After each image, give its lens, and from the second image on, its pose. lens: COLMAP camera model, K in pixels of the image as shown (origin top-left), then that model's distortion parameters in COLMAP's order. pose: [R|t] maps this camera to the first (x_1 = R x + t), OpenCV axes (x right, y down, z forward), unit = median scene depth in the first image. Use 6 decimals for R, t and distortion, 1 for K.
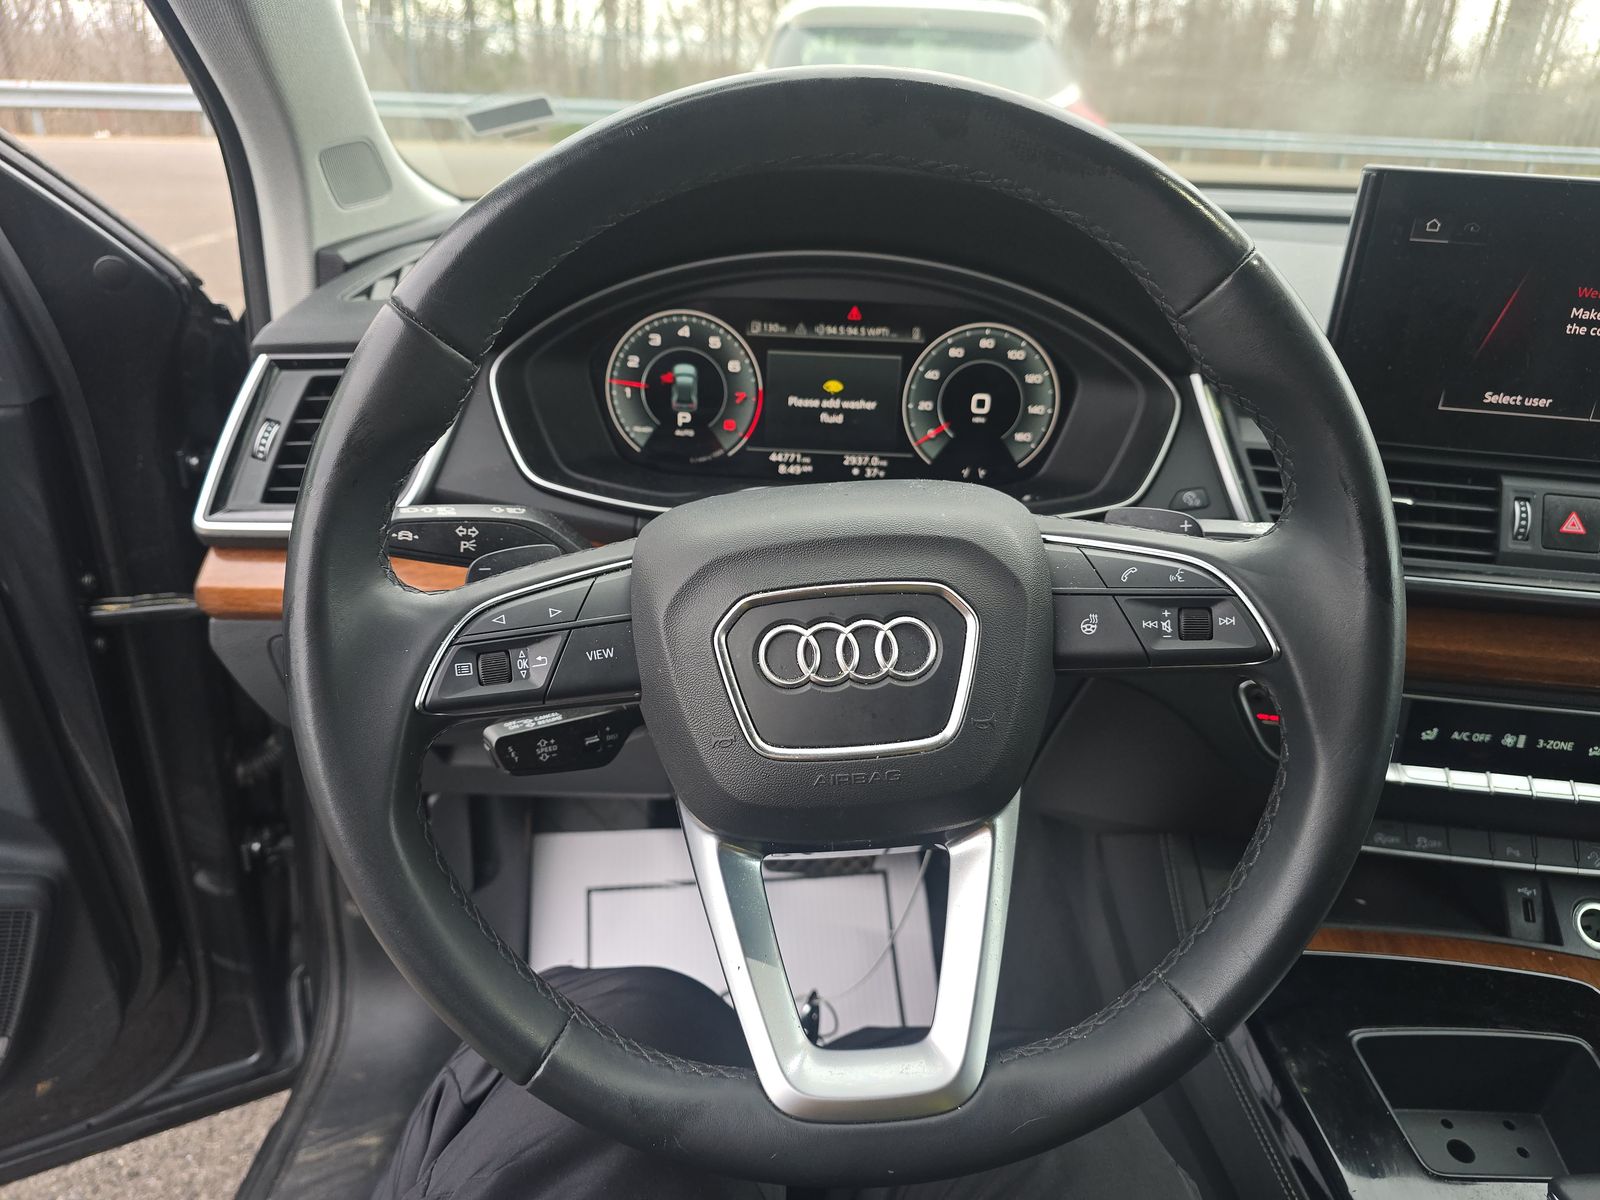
lens RADIAL K [[1109.5, 0, 800.0], [0, 1109.5, 600.0], [0, 0, 1]] dist [0.060361, -0.061661]
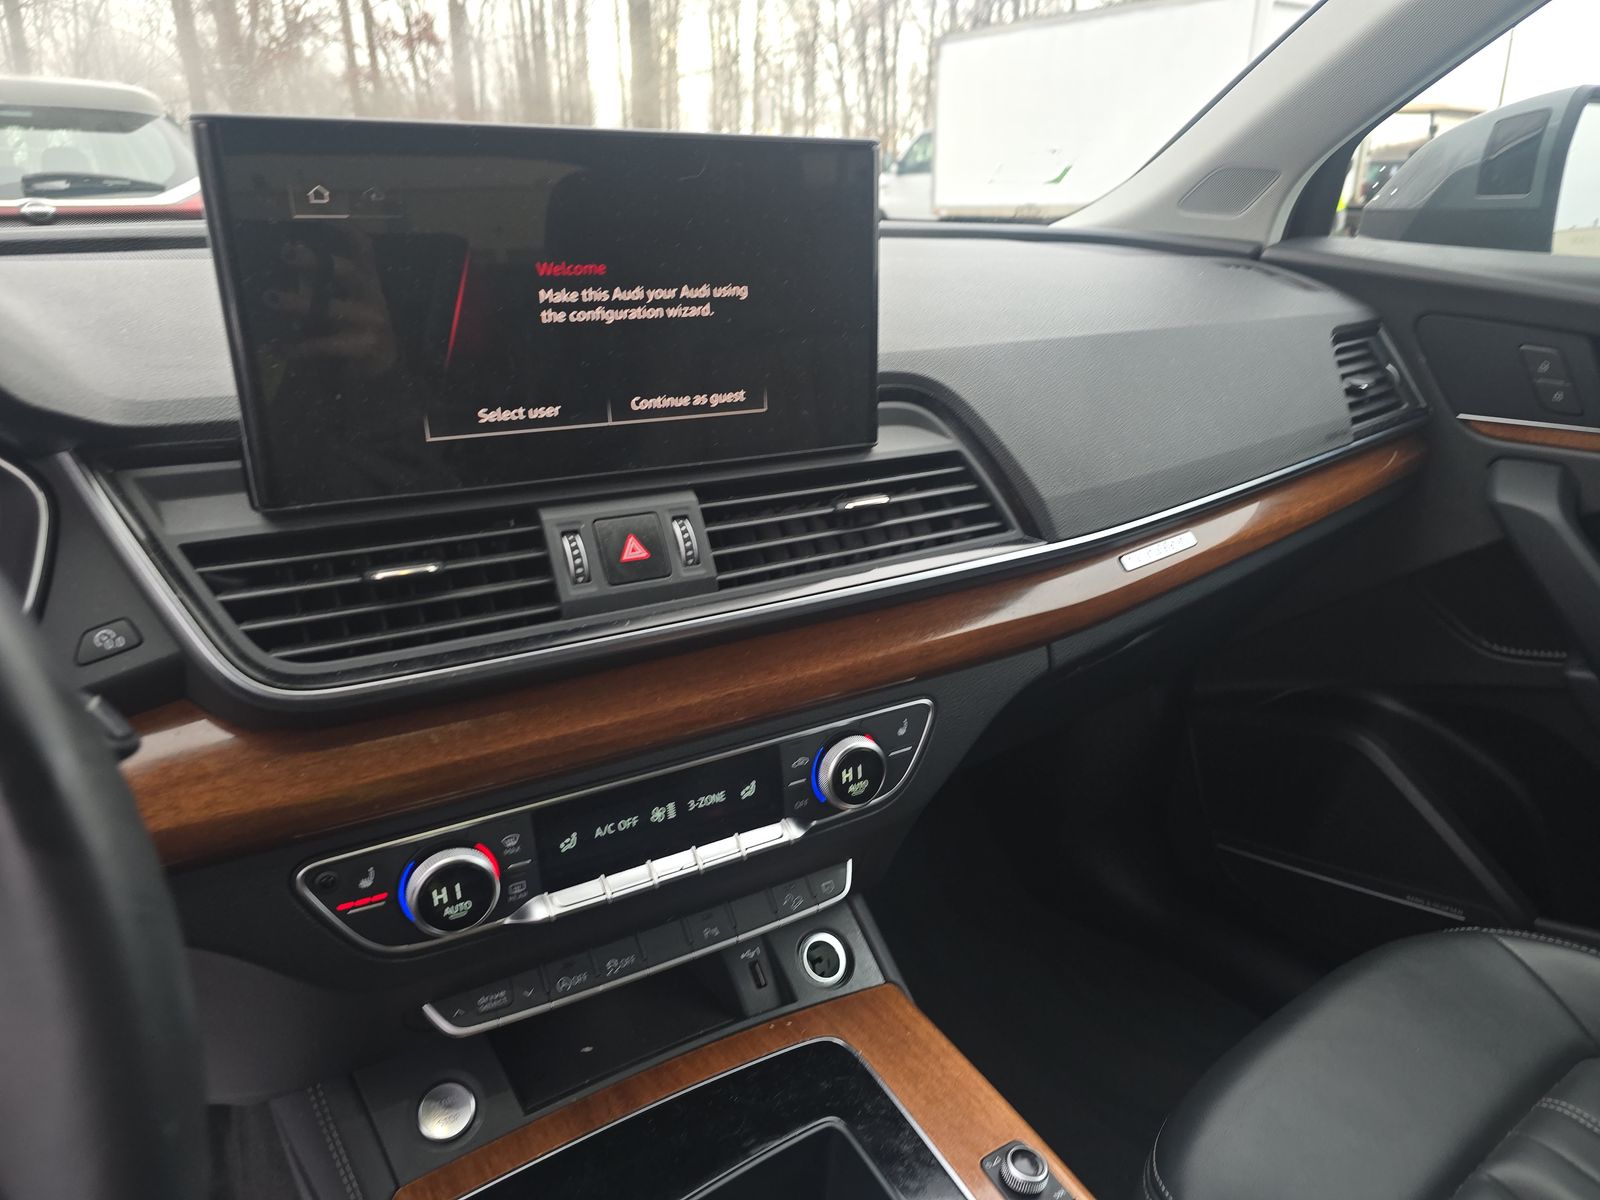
lens RADIAL K [[1109.5, 0, 800.0], [0, 1109.5, 600.0], [0, 0, 1]] dist [0.060361, -0.061661]
pose [[0.803668, -0.249058, 0.540451, 0.311967], [0.283927, 0.958646, 0.019568, -0.012009], [-0.522975, 0.137722, 0.841148, 0.239870]]
